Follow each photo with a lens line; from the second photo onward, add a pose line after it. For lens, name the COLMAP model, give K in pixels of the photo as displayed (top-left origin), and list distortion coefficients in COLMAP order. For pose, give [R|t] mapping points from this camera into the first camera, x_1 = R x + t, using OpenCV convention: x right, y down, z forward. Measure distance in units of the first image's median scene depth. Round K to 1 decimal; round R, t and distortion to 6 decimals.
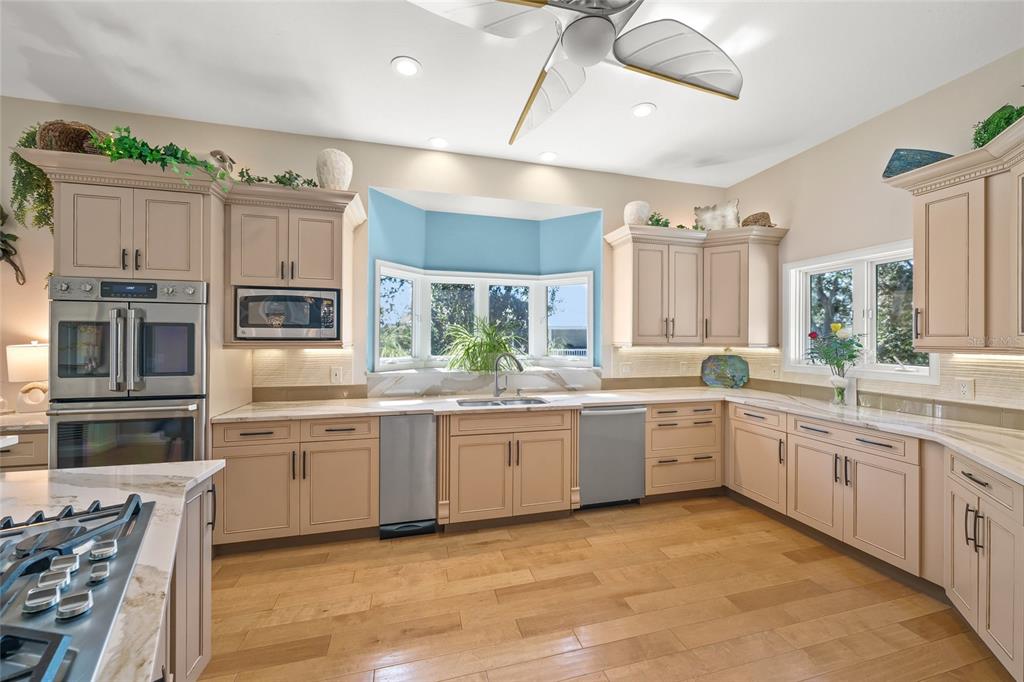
lens RADIAL K [[388.2, 0, 512.0], [0, 388.2, 337.4], [0, 0, 1]] dist [0.000808, -0.000024]
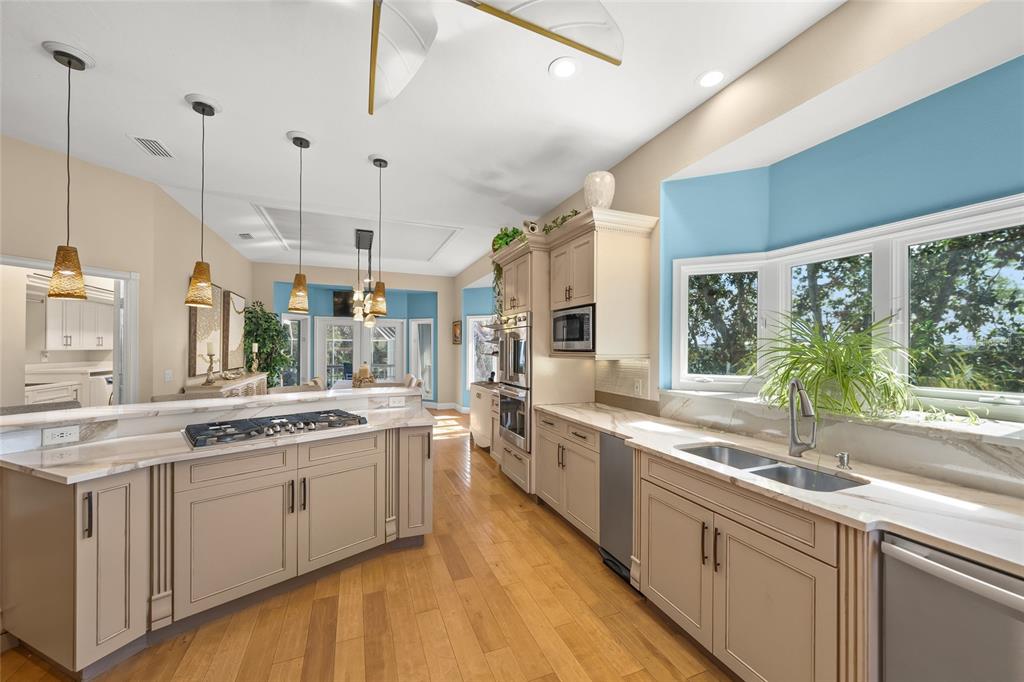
lens RADIAL K [[388.2, 0, 508.9], [0, 388.2, 347.1], [0, 0, 1]] dist [0.000808, -0.000024]
pose [[0.118447, -0.004971, -0.992948, 0.496680], [-0.000759, 0.999987, -0.005097, -0.000045], [0.992960, 0.001358, 0.118441, 0.562878]]
